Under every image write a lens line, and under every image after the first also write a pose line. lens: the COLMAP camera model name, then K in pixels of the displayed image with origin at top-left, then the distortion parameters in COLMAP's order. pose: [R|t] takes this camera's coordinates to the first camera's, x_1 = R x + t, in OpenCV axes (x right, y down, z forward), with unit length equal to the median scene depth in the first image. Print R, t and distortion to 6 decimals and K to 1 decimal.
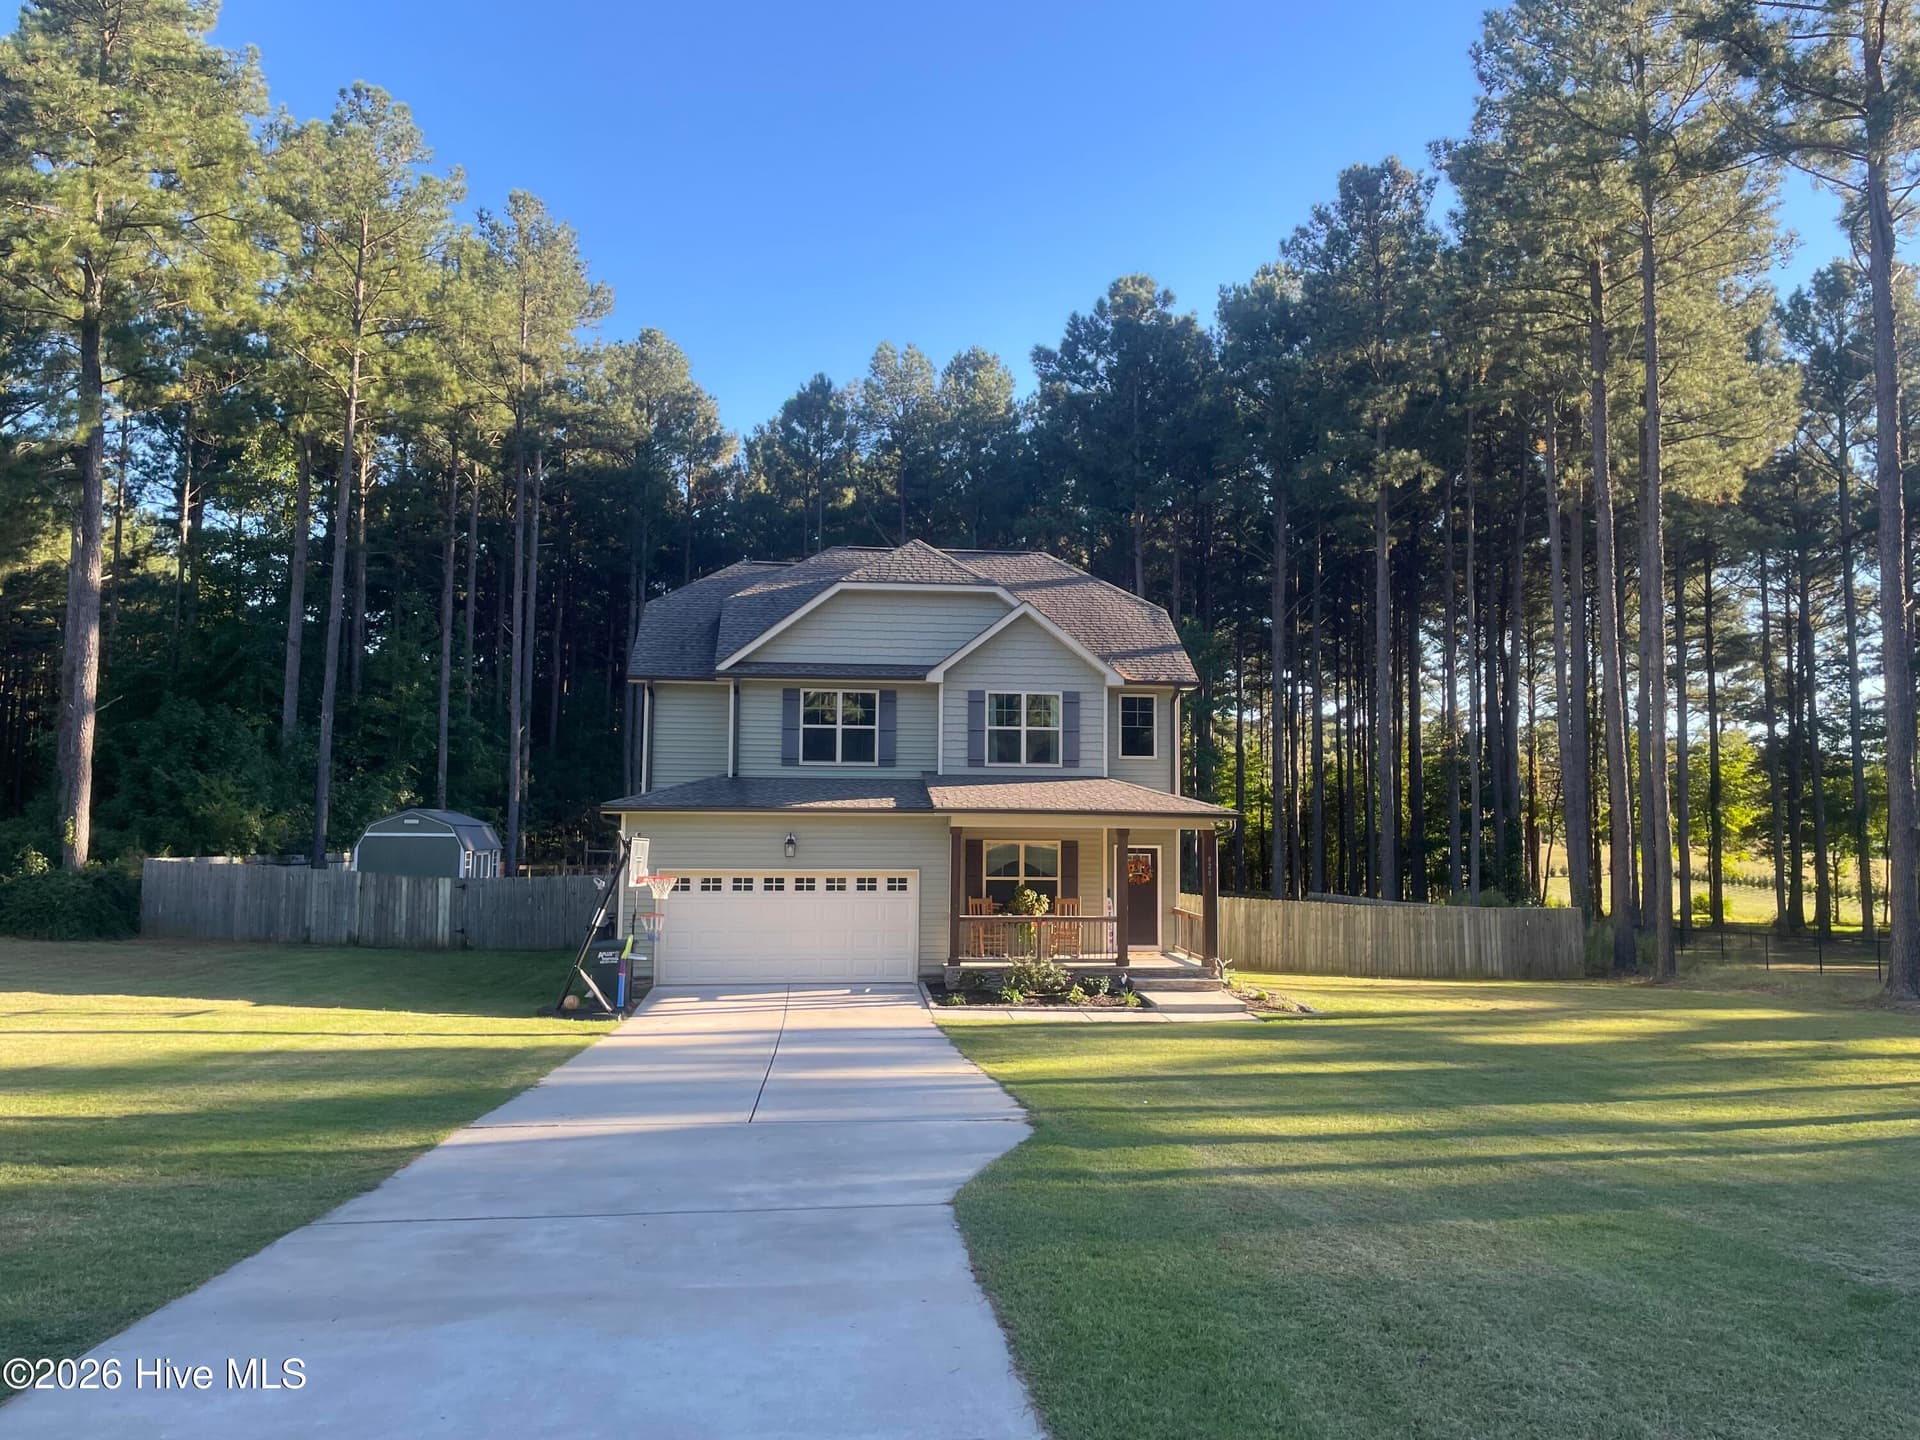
lens RADIAL K [[1396.6, 0, 960.0], [0, 1396.6, 720.0], [0, 0, 1]] dist [-0.000364, -0.005642]
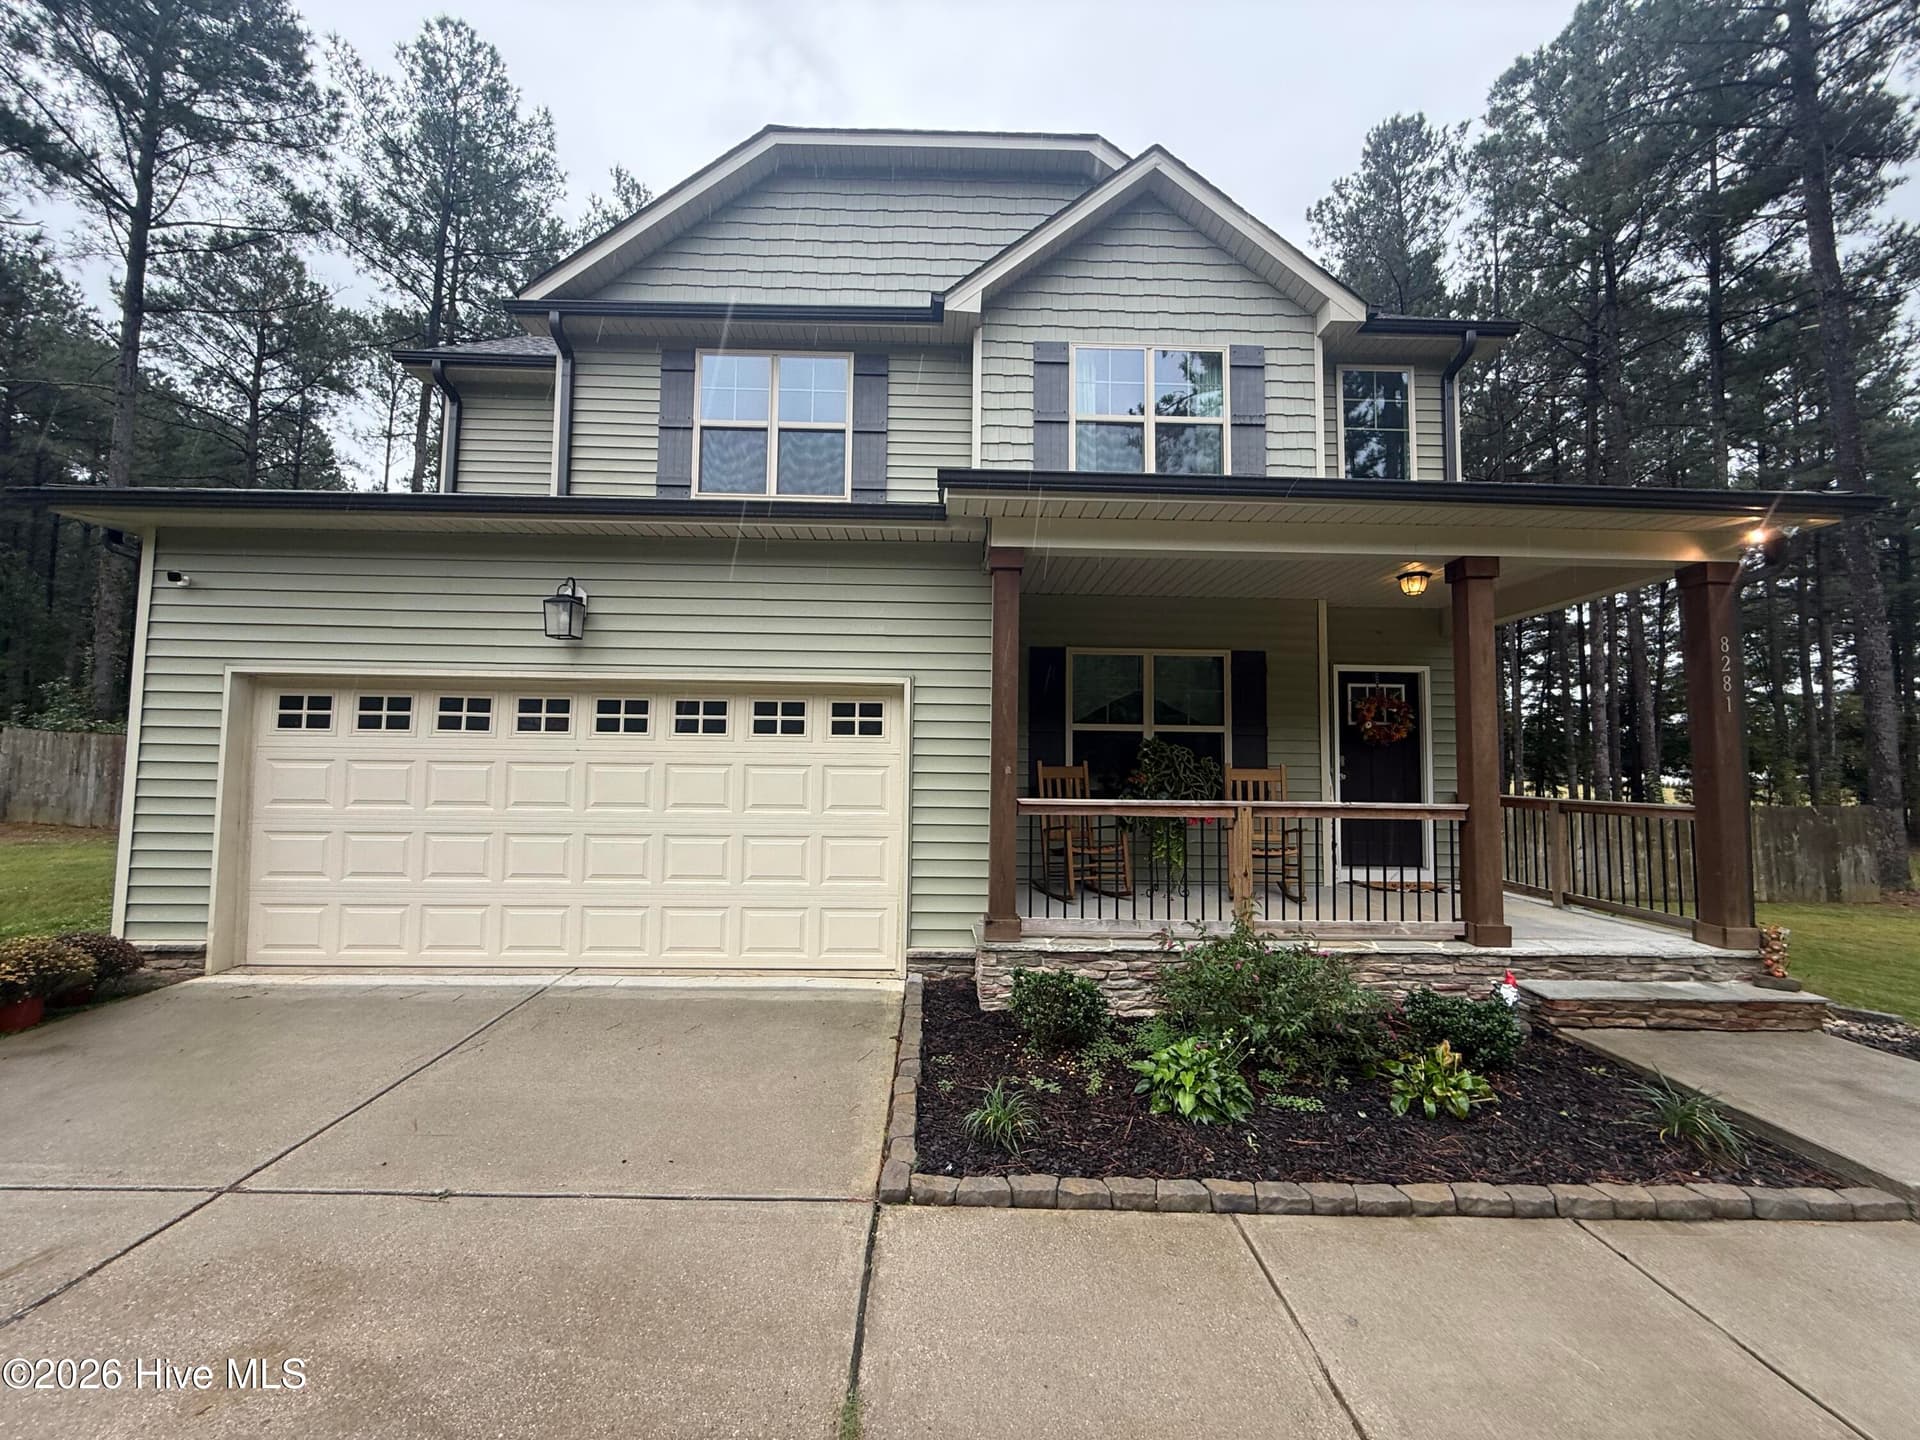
lens RADIAL K [[721.7, 0, 960.0], [0, 721.7, 720.0], [0, 0, 1]] dist [-0.011480, -0.000073]
pose [[0.997395, 0.002740, -0.072083, -0.001531], [-0.002542, 0.999993, 0.002846, 0.110540], [0.072090, -0.002656, 0.997395, 0.753254]]
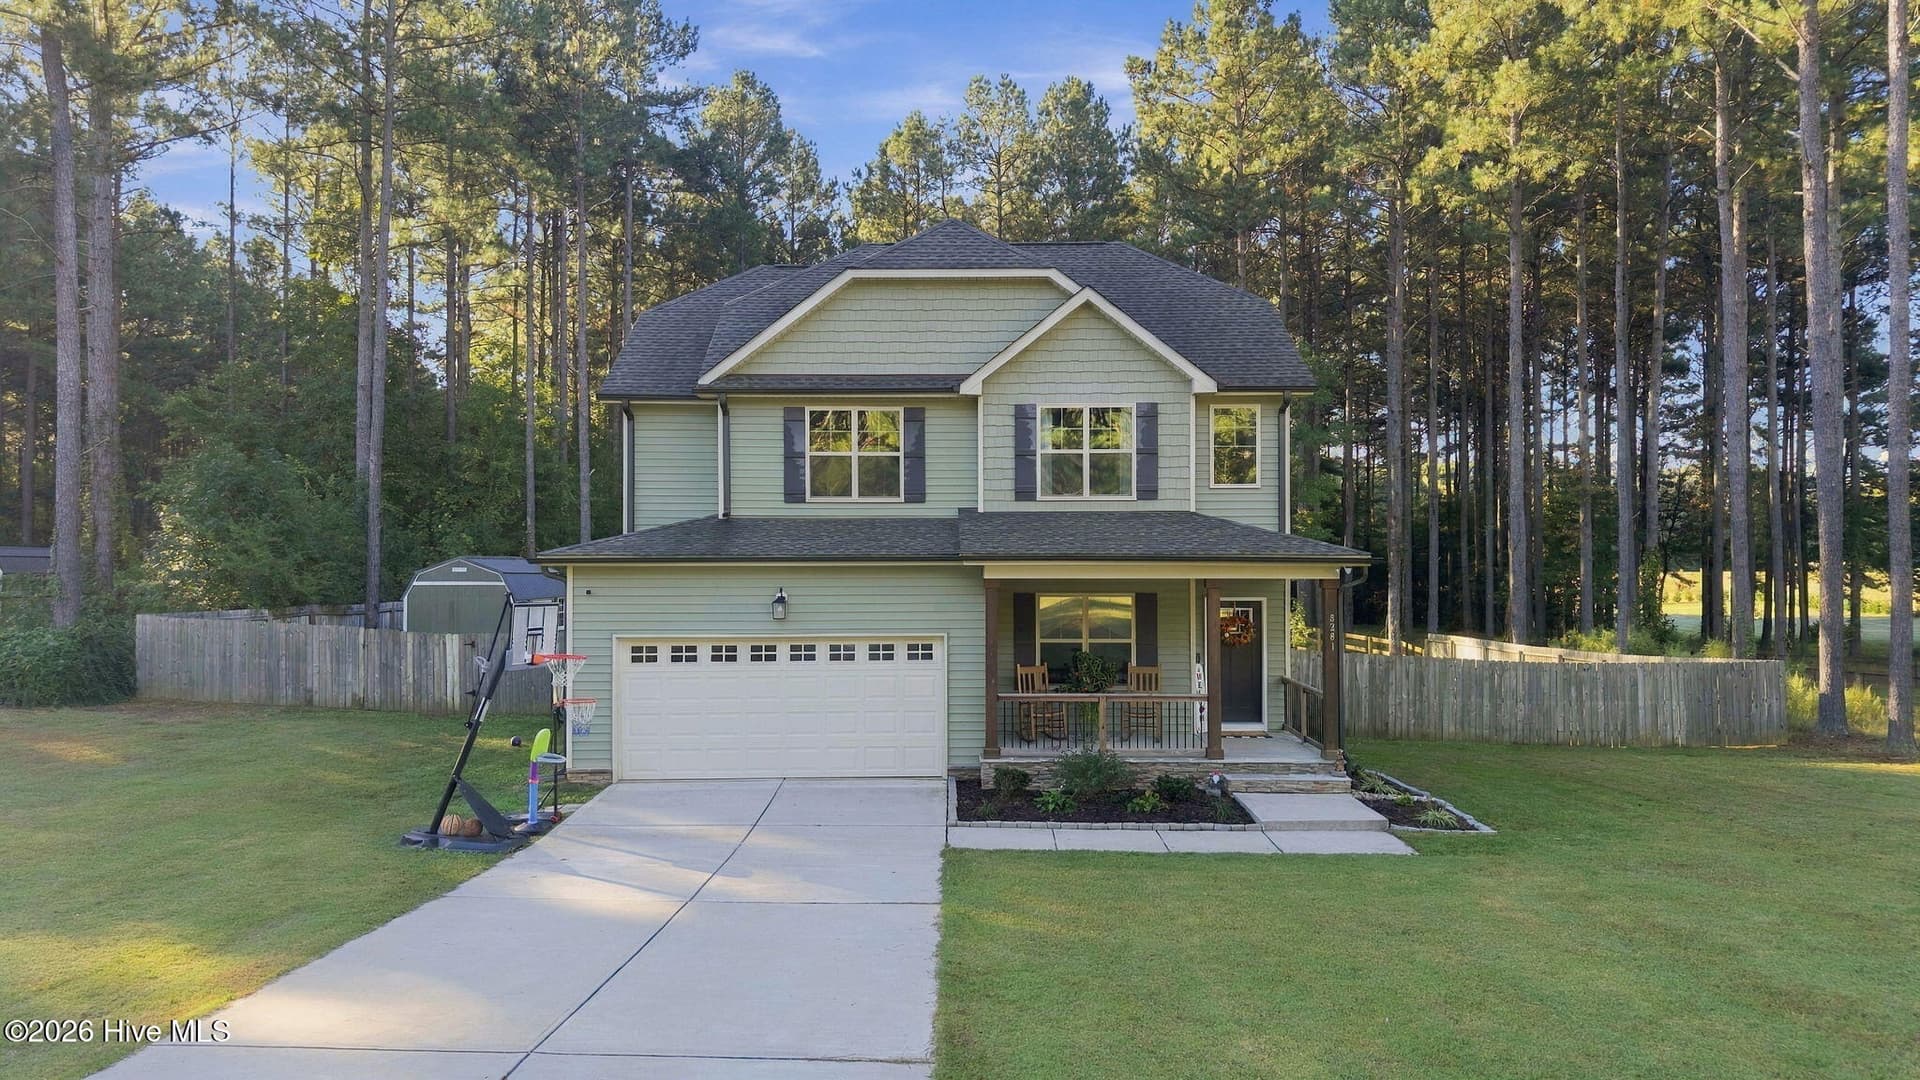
lens RADIAL K [[1223.0, 0, 960.0], [0, 1223.0, 540.0], [0, 0, 1]] dist [0.053593, -0.001010]
pose [[0.994704, -0.011298, -0.102160, 0.045058], [0.017353, 0.998132, 0.058578, 0.014408], [0.101308, -0.060041, 0.993042, 0.306632]]
